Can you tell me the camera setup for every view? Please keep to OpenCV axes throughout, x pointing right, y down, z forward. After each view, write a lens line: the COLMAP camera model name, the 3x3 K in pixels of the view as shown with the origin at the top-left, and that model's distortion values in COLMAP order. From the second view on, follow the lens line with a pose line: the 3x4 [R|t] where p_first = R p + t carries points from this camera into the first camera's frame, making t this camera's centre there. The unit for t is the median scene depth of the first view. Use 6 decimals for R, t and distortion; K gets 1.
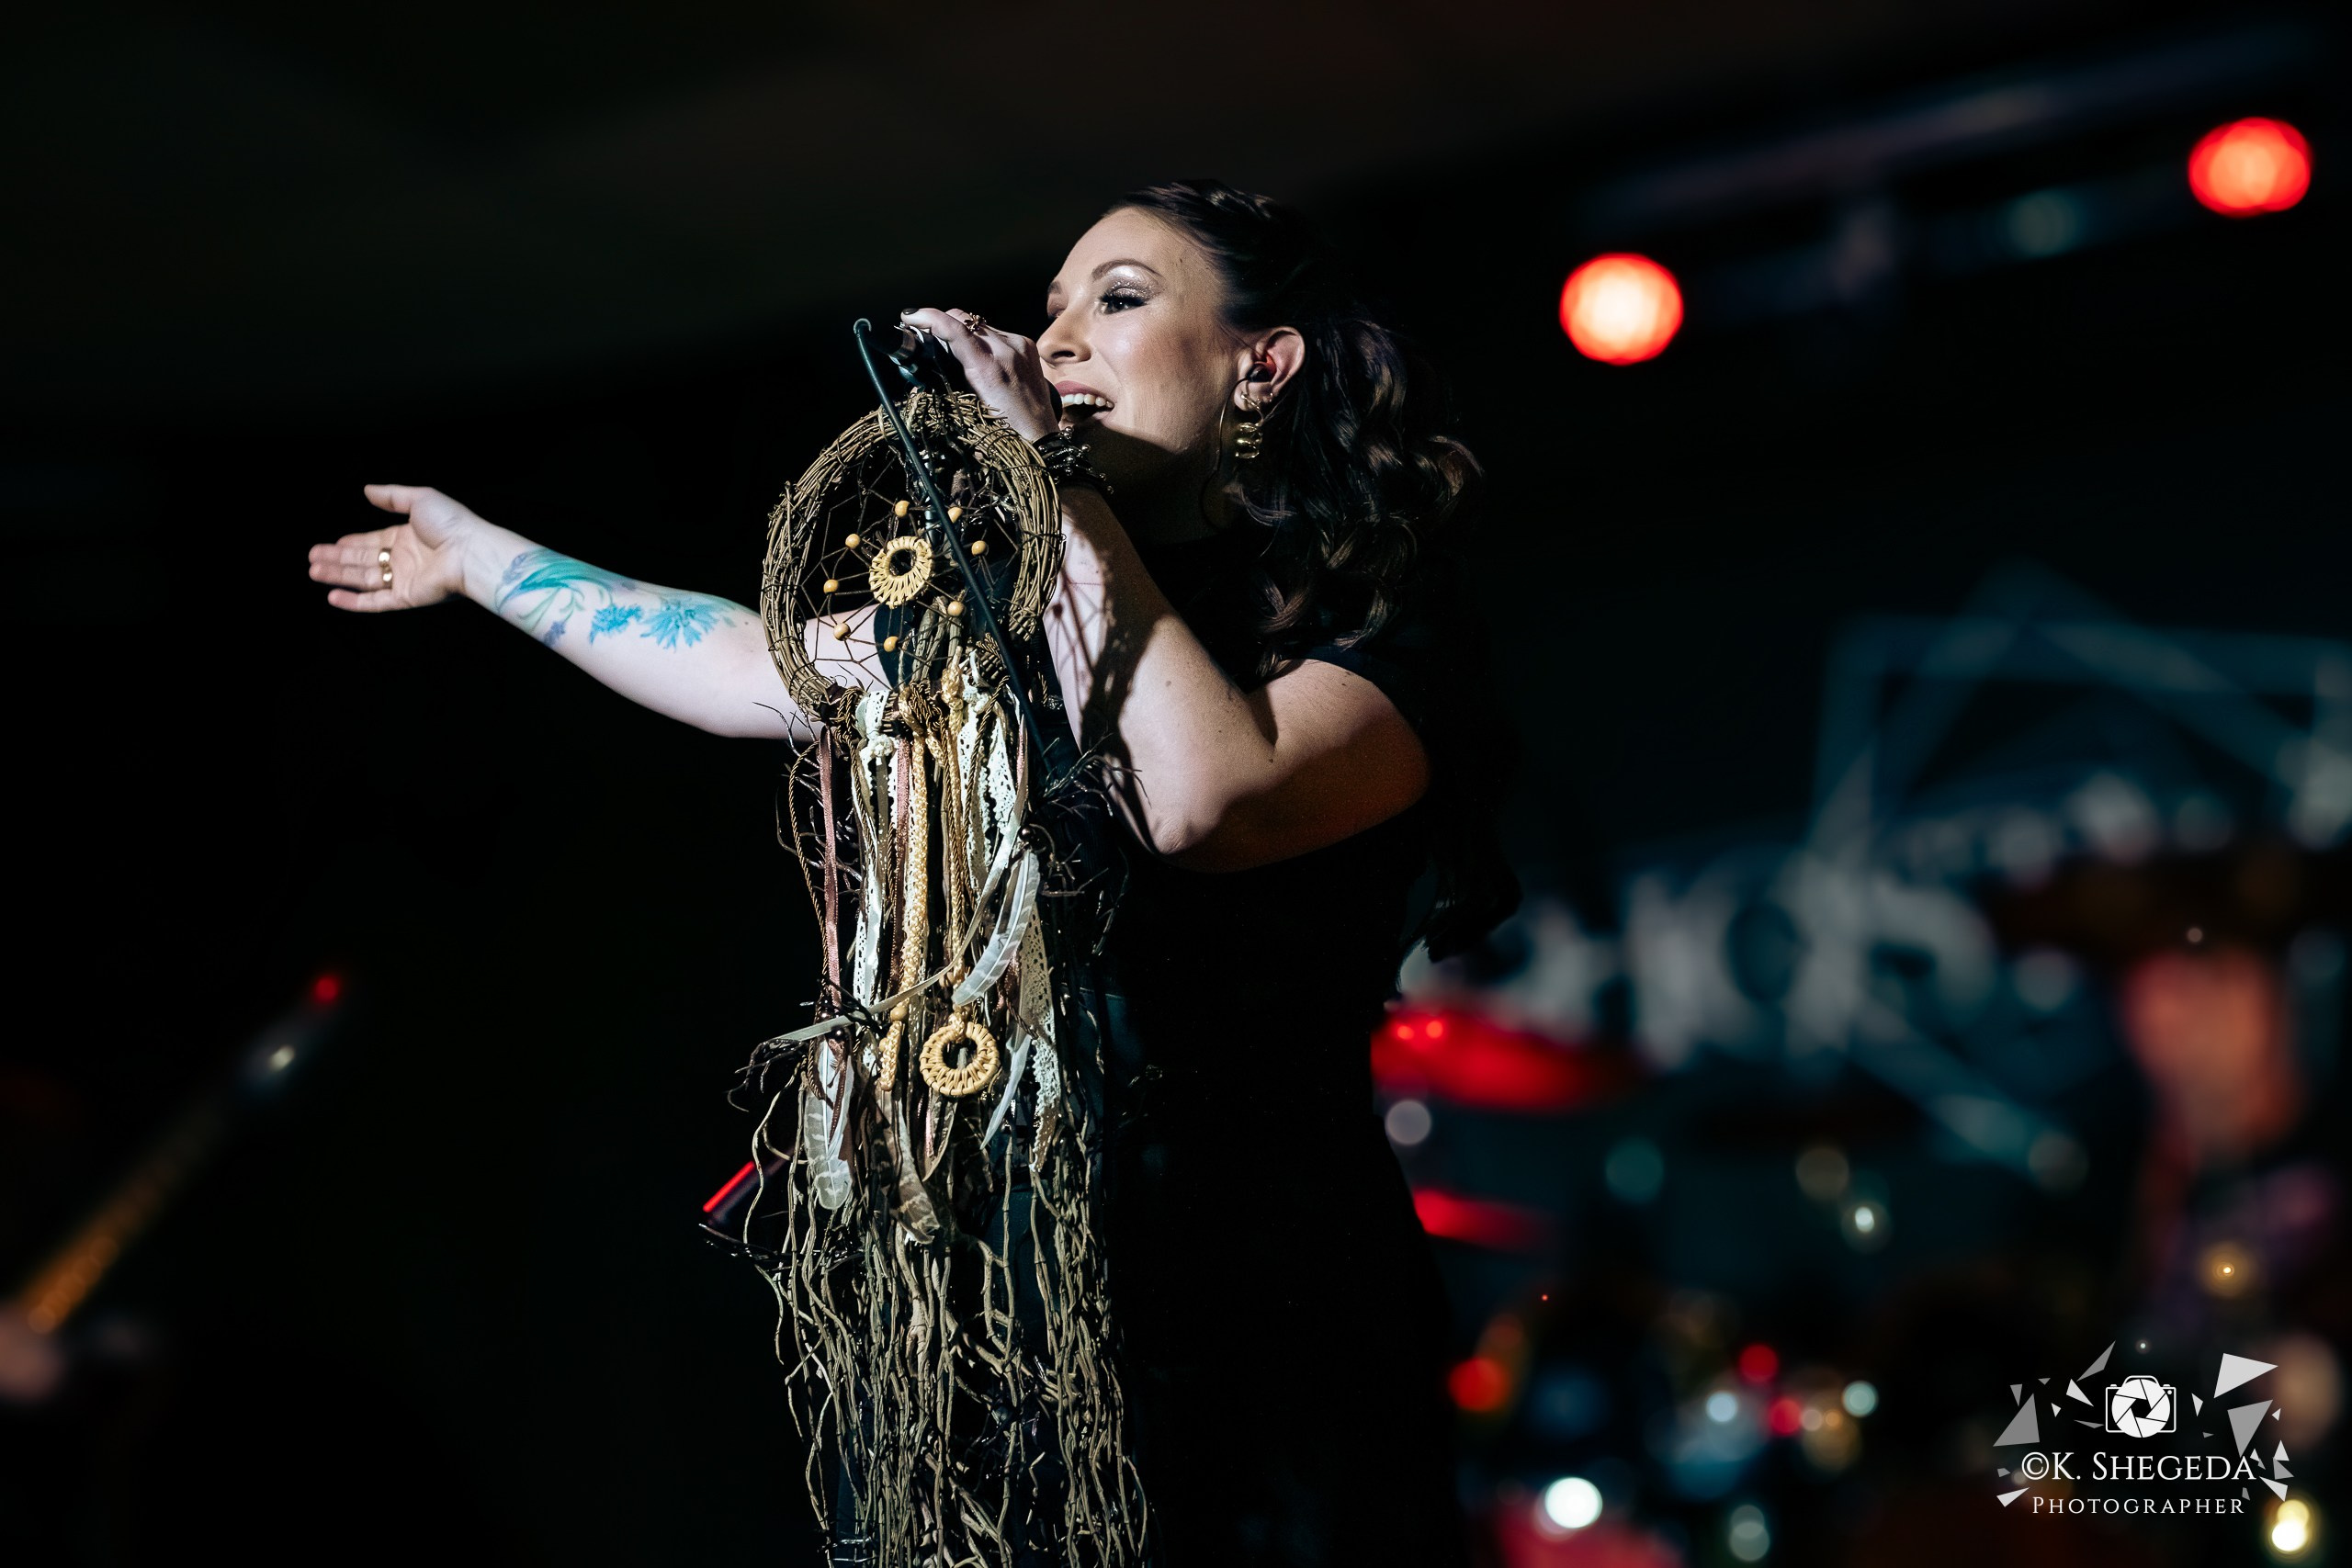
lens RADIAL K [[4093.9, 0, 1181.1], [0, 4093.9, 790.3], [0, 0, 1]] dist [-0.122611, 0.000000]
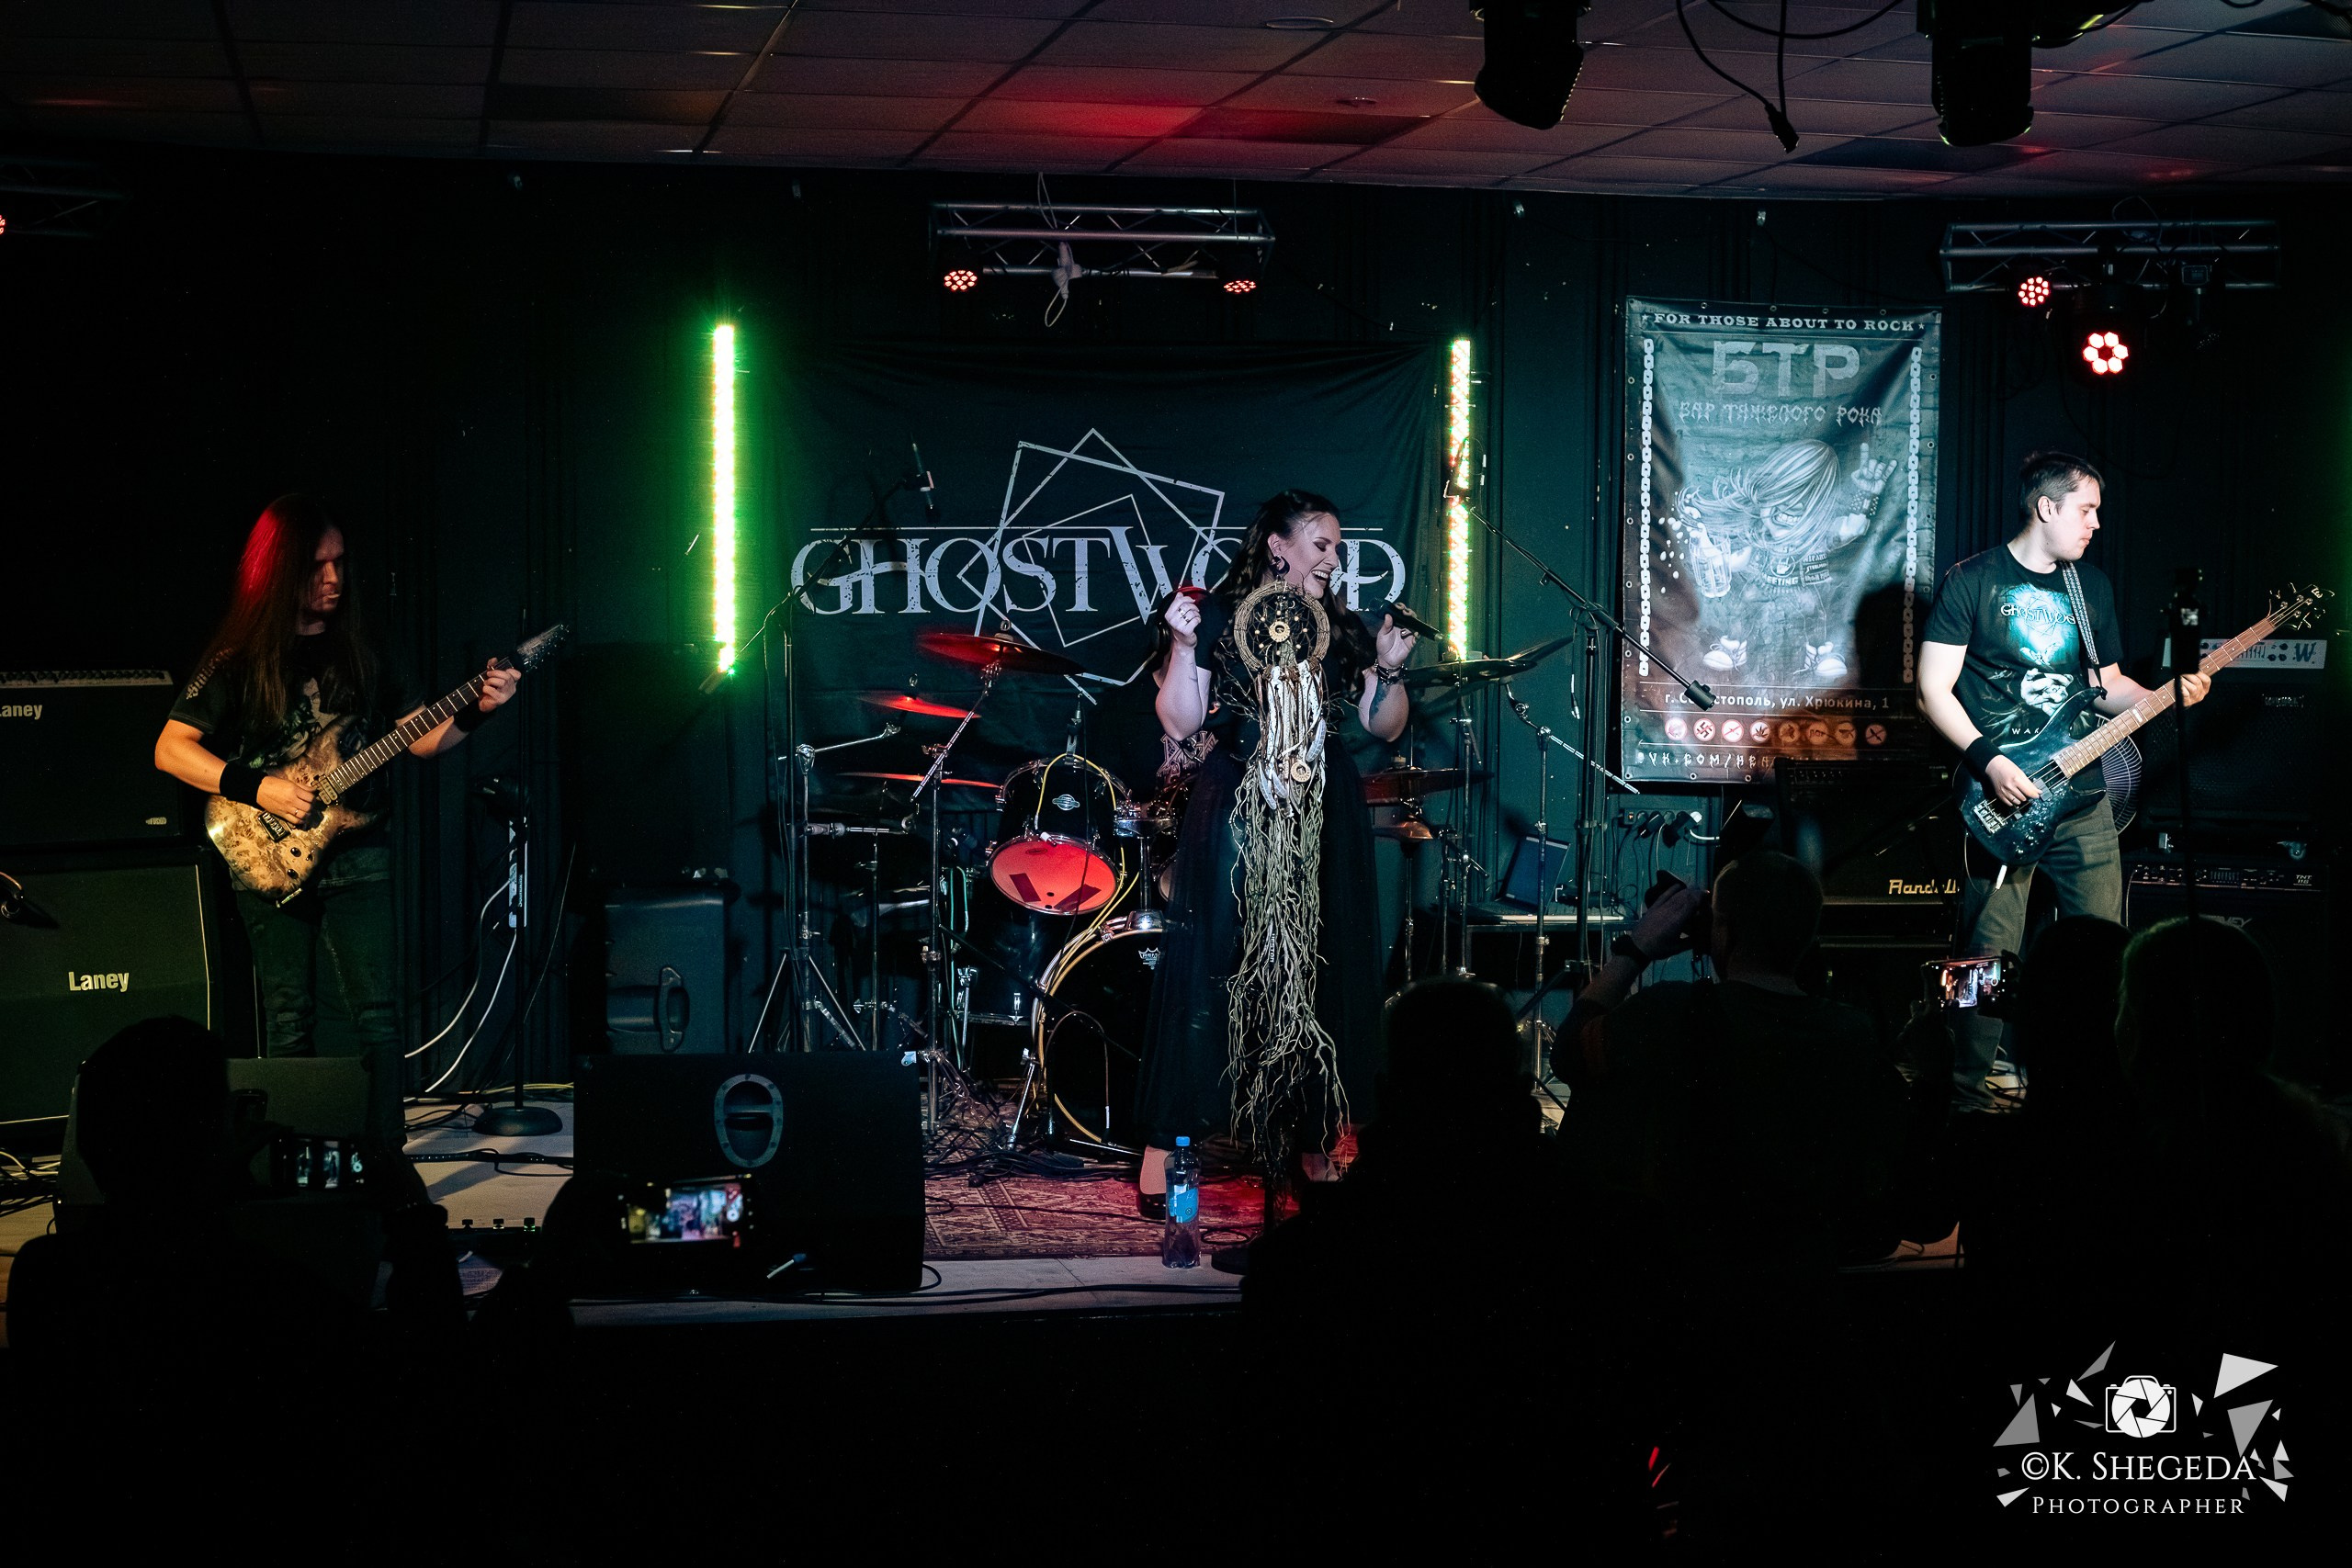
lens RADIAL K [[3584.0, 0, 1202.5], [0, 3584.0, 762.1], [0, 0, 1]] dist [-0.086725, 0.000000]
pose [[0.822355, 0.081263, 0.563142, -1.893780], [-0.196294, 0.969502, 0.146746, -0.392081], [-0.534043, -0.231218, 0.813226, -1.560101]]
